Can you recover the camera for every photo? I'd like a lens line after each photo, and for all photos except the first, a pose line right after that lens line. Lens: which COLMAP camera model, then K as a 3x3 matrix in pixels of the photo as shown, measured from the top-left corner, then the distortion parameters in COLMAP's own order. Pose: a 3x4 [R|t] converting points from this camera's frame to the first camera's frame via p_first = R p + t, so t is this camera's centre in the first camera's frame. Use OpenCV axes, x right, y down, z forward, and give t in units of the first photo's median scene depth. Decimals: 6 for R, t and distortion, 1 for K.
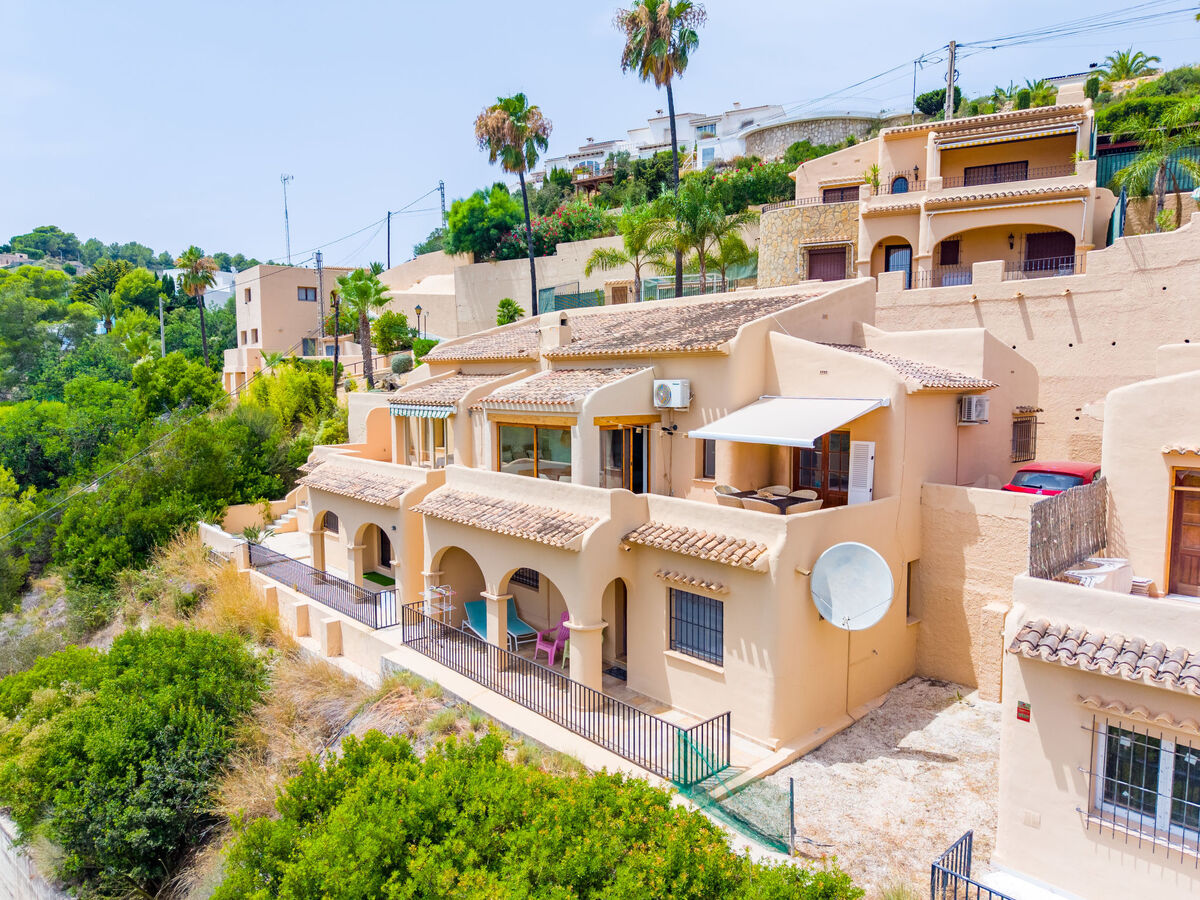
lens RADIAL K [[796.5, 0, 600.0], [0, 796.5, 450.0], [0, 0, 1]] dist [0.037856, -0.056533]
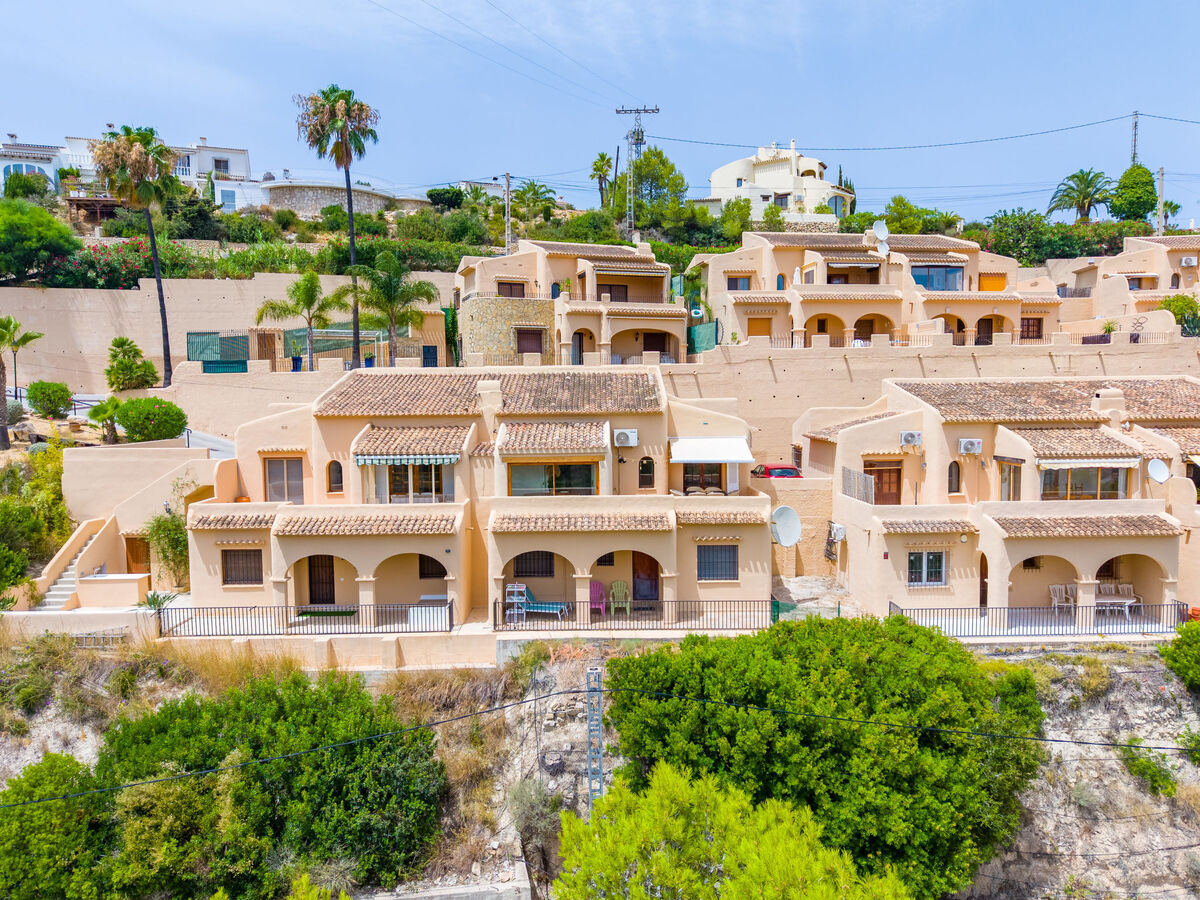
lens RADIAL K [[796.5, 0, 600.0], [0, 796.5, 450.0], [0, 0, 1]] dist [0.037856, -0.056533]
pose [[0.666941, -0.050651, 0.743387, -0.695185], [0.074603, 0.997213, 0.001014, -0.031059], [-0.741367, 0.054782, 0.668860, -0.027485]]
